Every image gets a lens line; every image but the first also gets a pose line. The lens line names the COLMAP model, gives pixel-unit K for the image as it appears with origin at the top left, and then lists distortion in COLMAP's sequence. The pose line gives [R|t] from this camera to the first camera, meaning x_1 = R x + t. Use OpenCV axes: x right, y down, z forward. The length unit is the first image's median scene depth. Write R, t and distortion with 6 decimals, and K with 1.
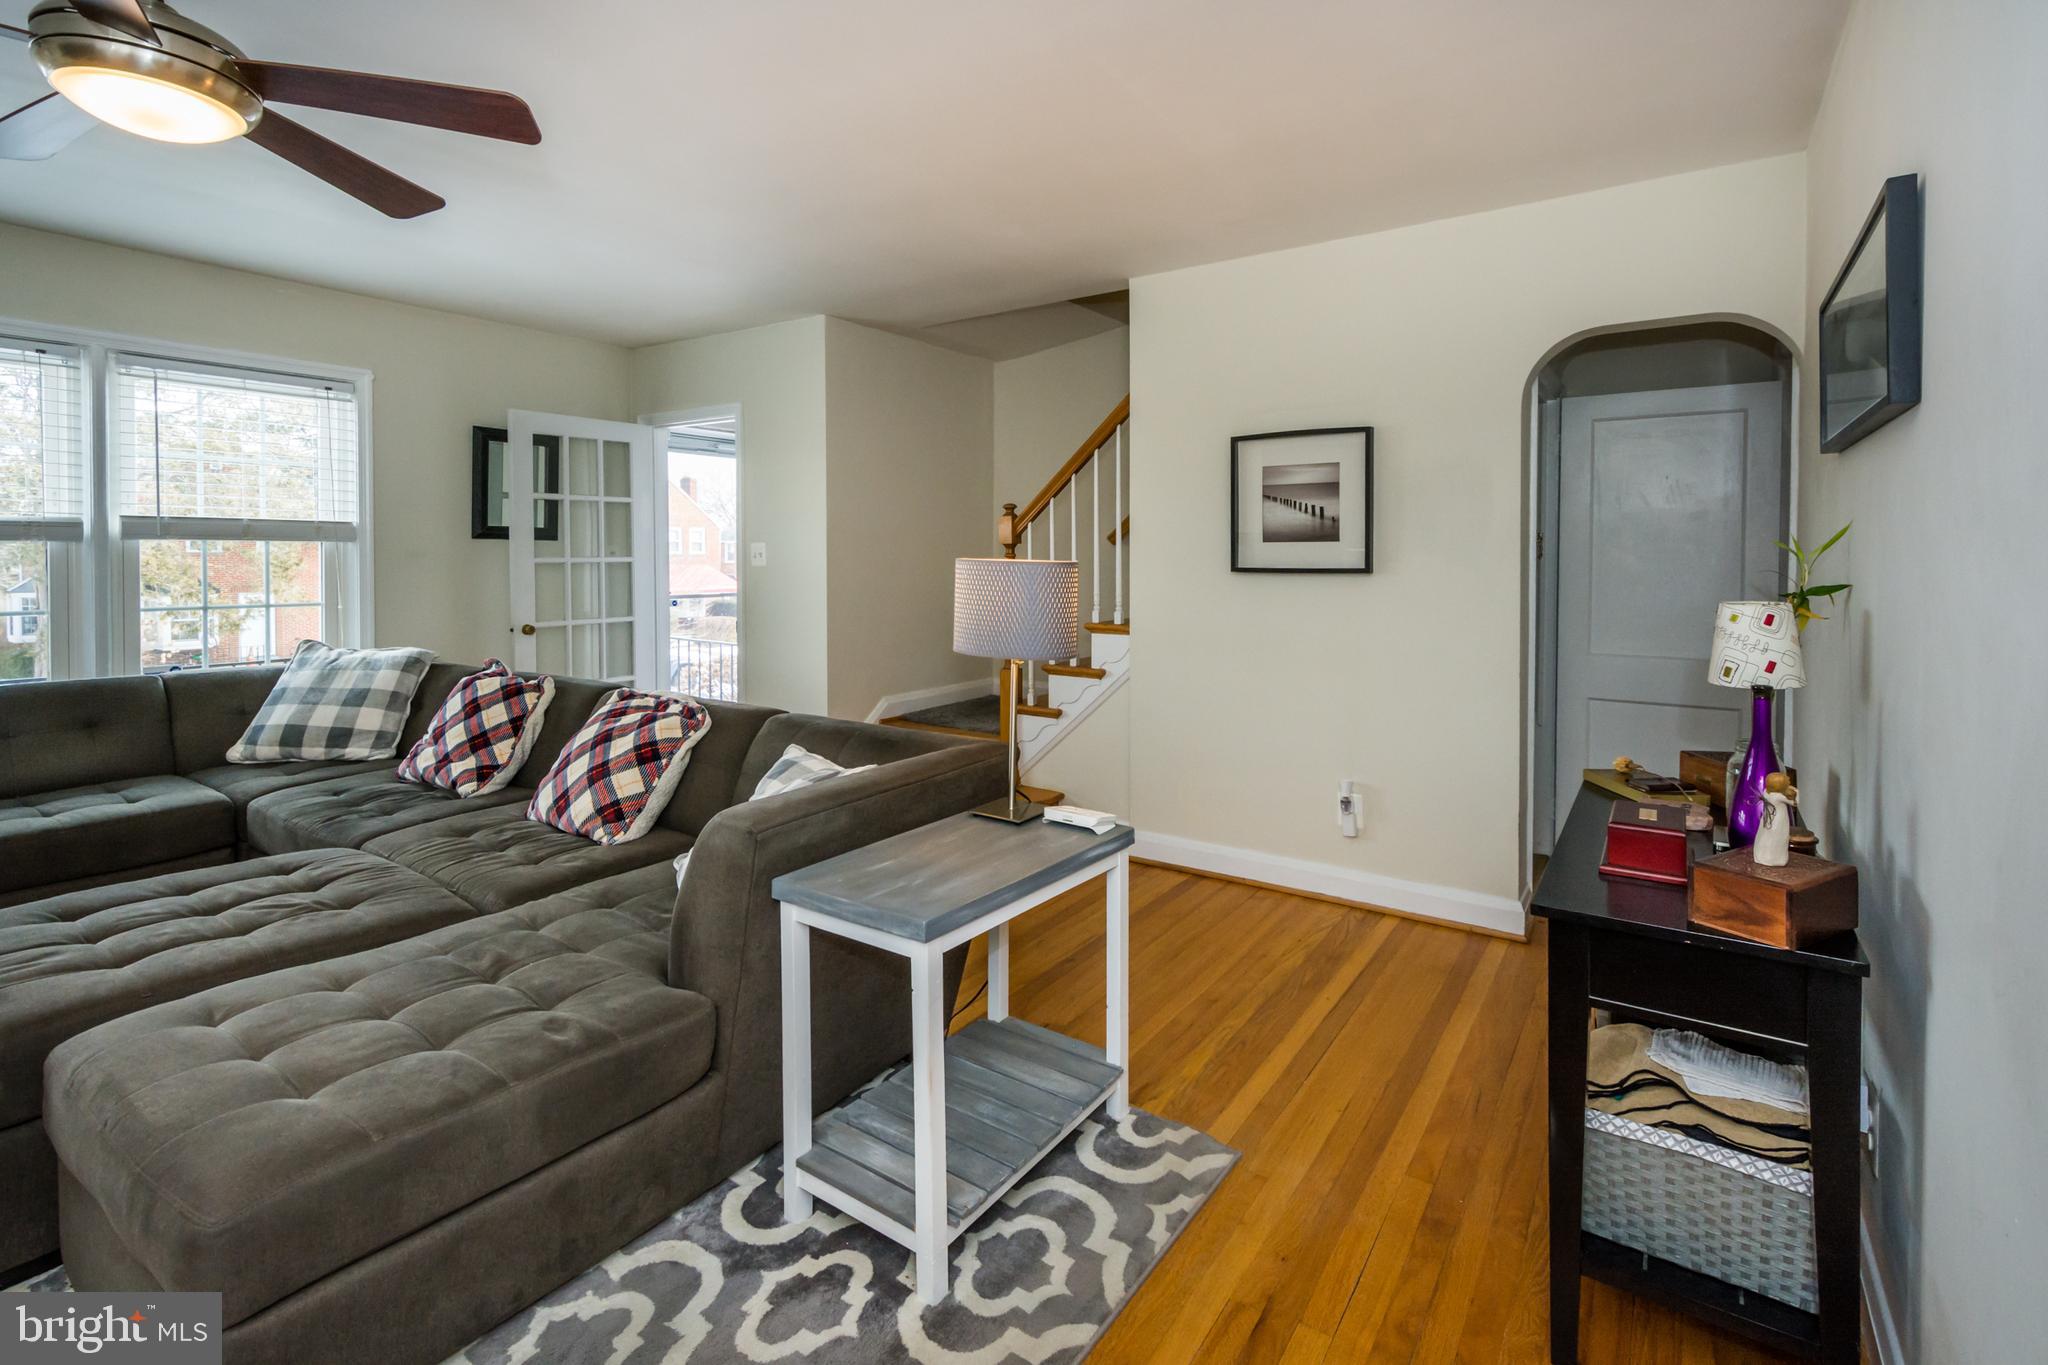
lens RADIAL K [[945.6, 0, 1025.2], [0, 945.6, 557.8], [0, 0, 1]] dist [0.002243, 0.000376]
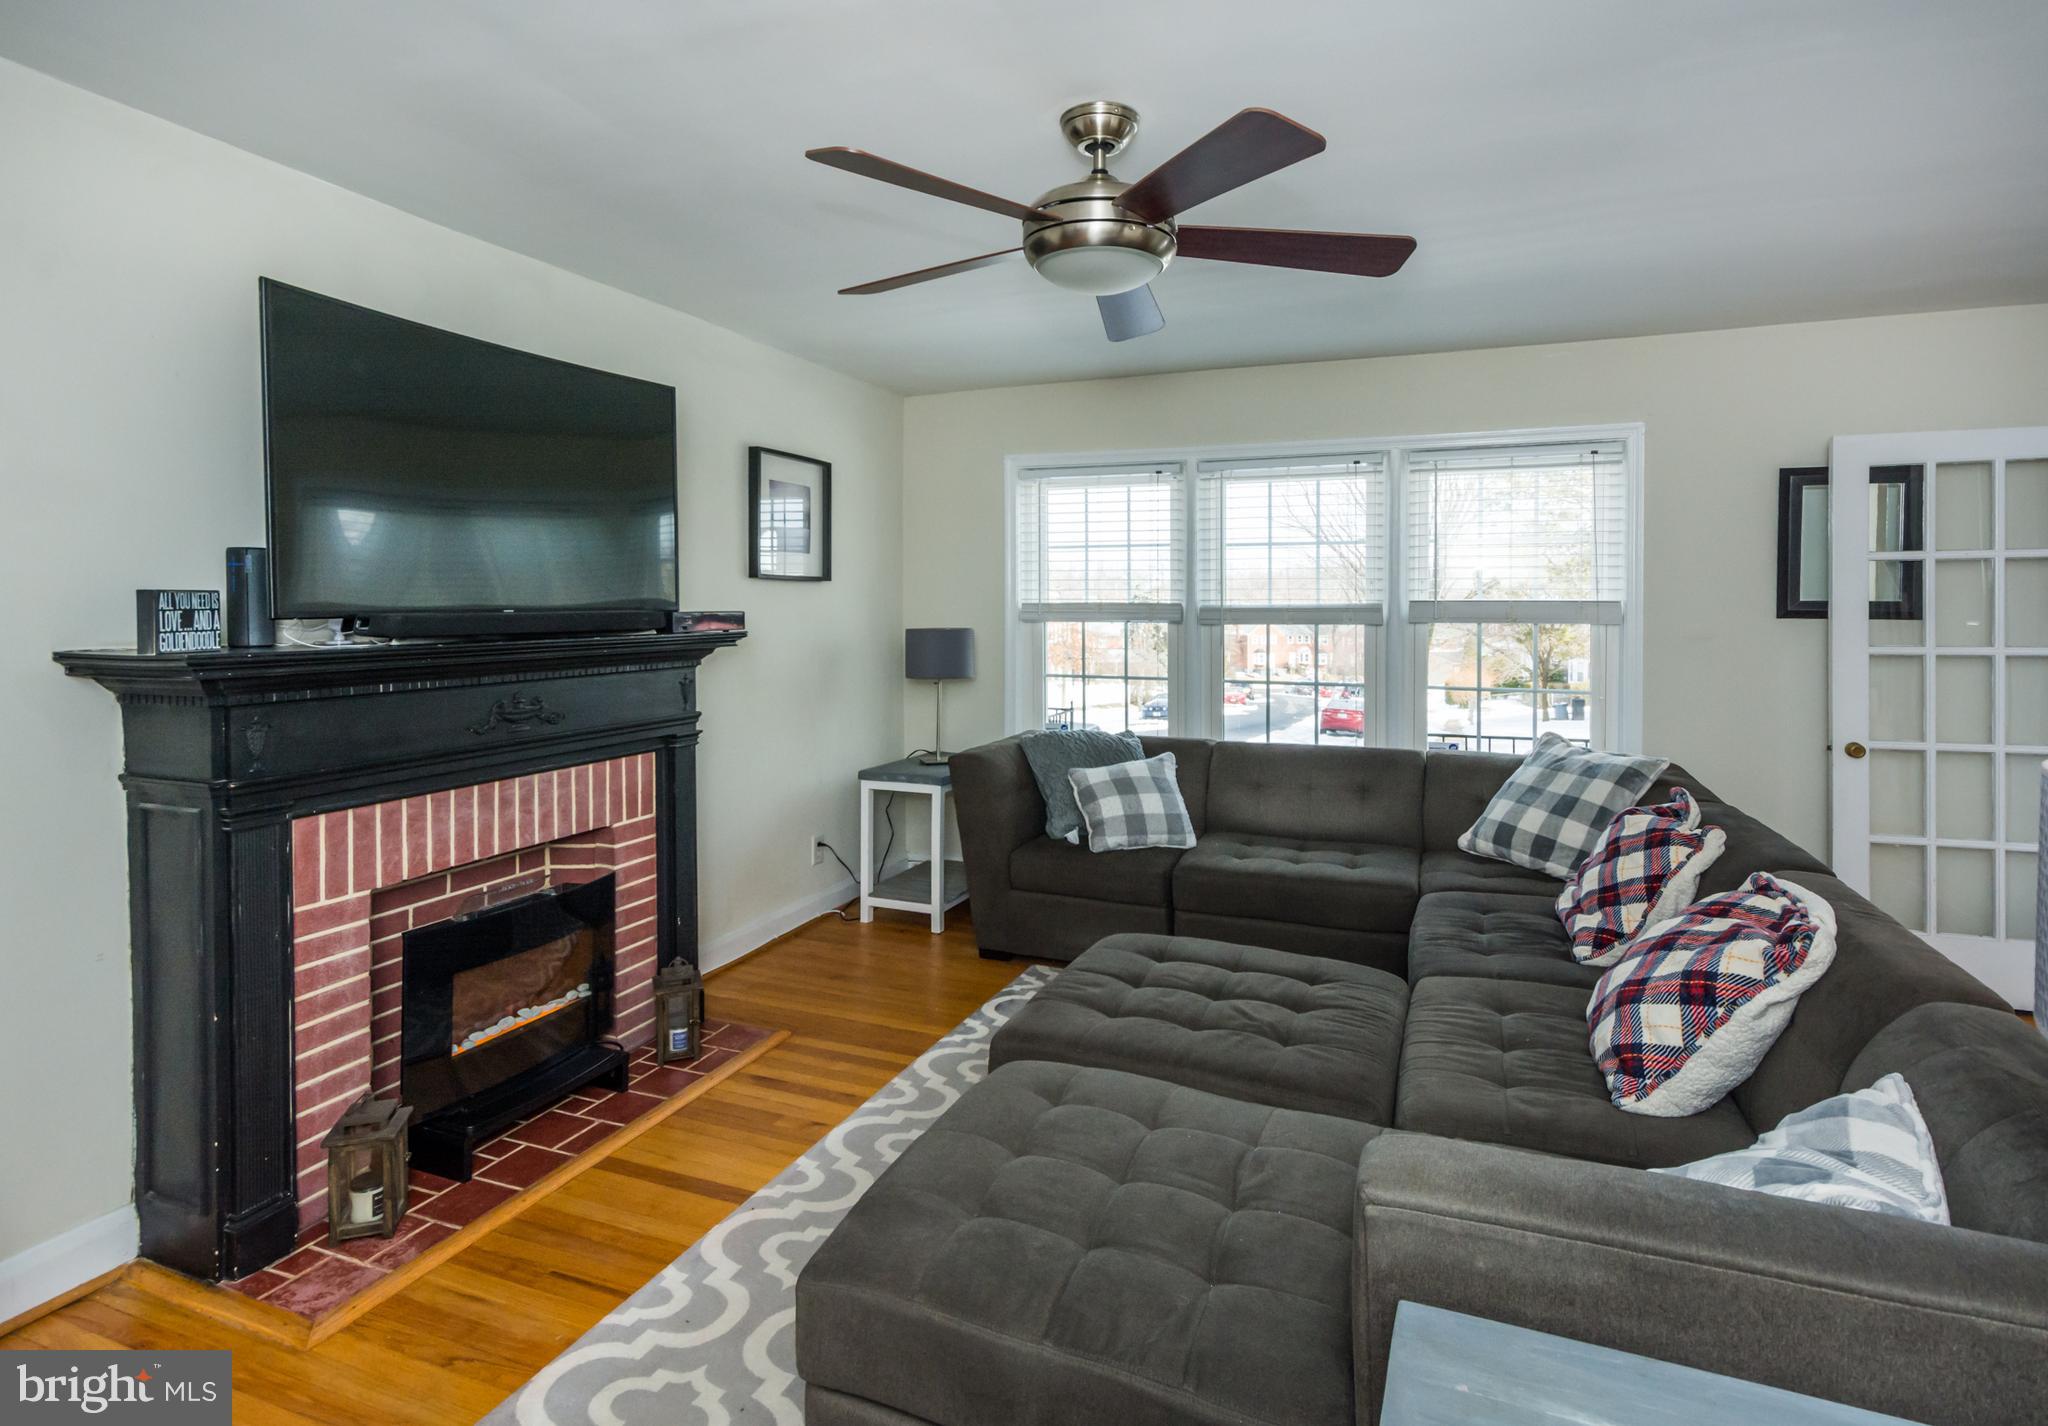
lens RADIAL K [[1059.9, 0, 1058.8], [0, 1059.9, 618.3], [0, 0, 1]] dist [0.031169, 0.000053]
pose [[0.236782, 0.007502, -0.971534, 0.144496], [-0.001387, 0.999972, 0.007384, -0.033510], [0.971562, -0.000401, 0.236786, 0.309073]]
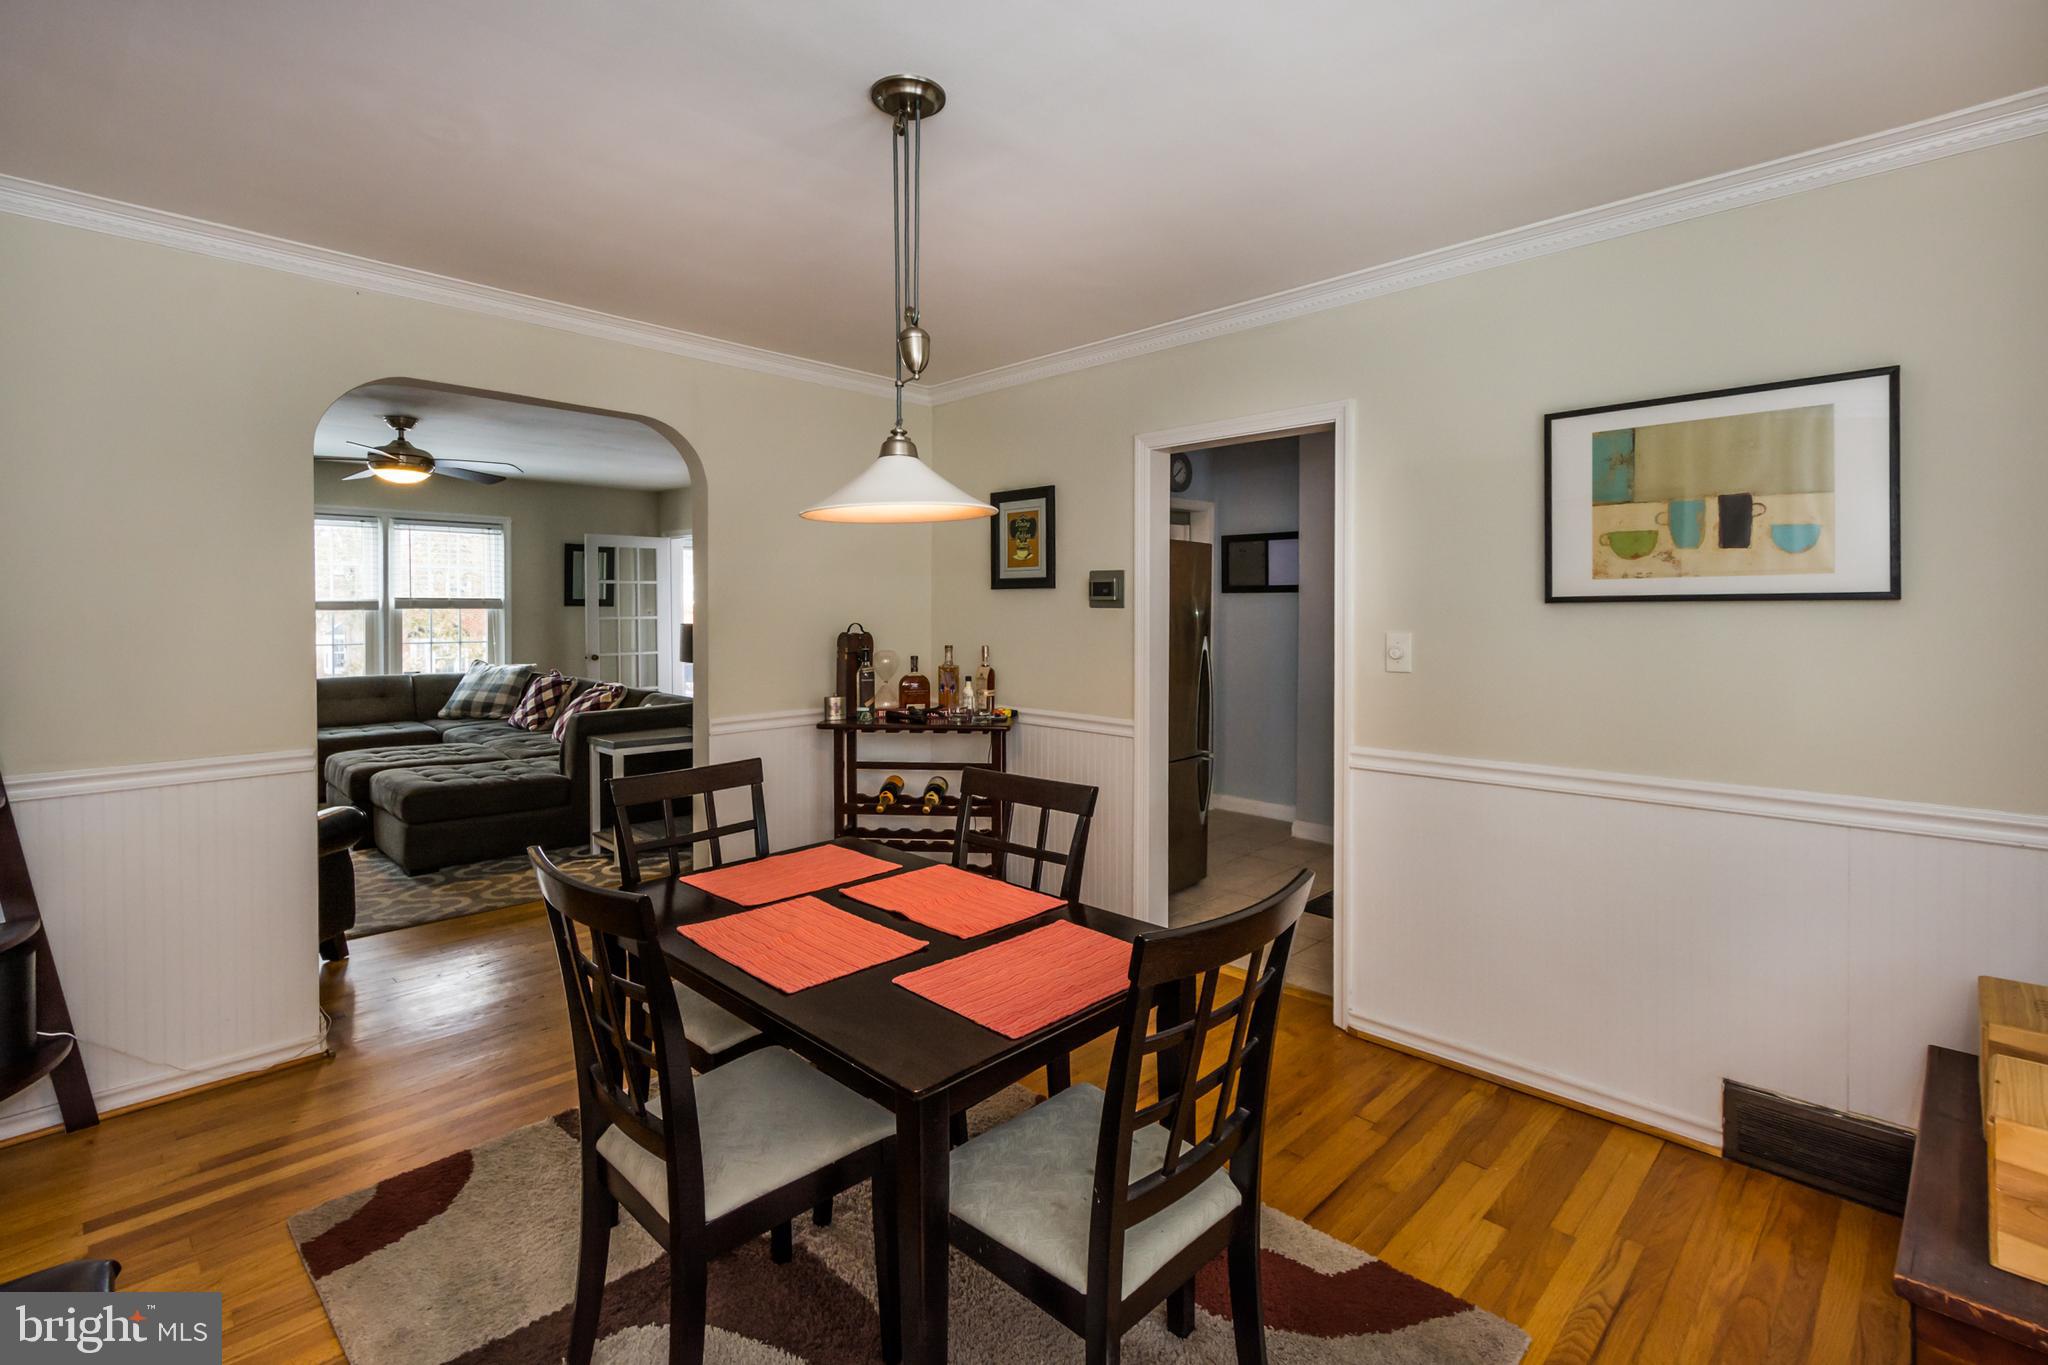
lens RADIAL K [[935.8, 0, 1019.5], [0, 935.8, 605.5], [0, 0, 1]] dist [-0.000344, 0.000001]
pose [[0.984173, 0.000240, -0.177211, 0.737530], [-0.000309, 1.000000, -0.000361, -0.027449], [0.177211, 0.000410, 0.984173, -0.755002]]
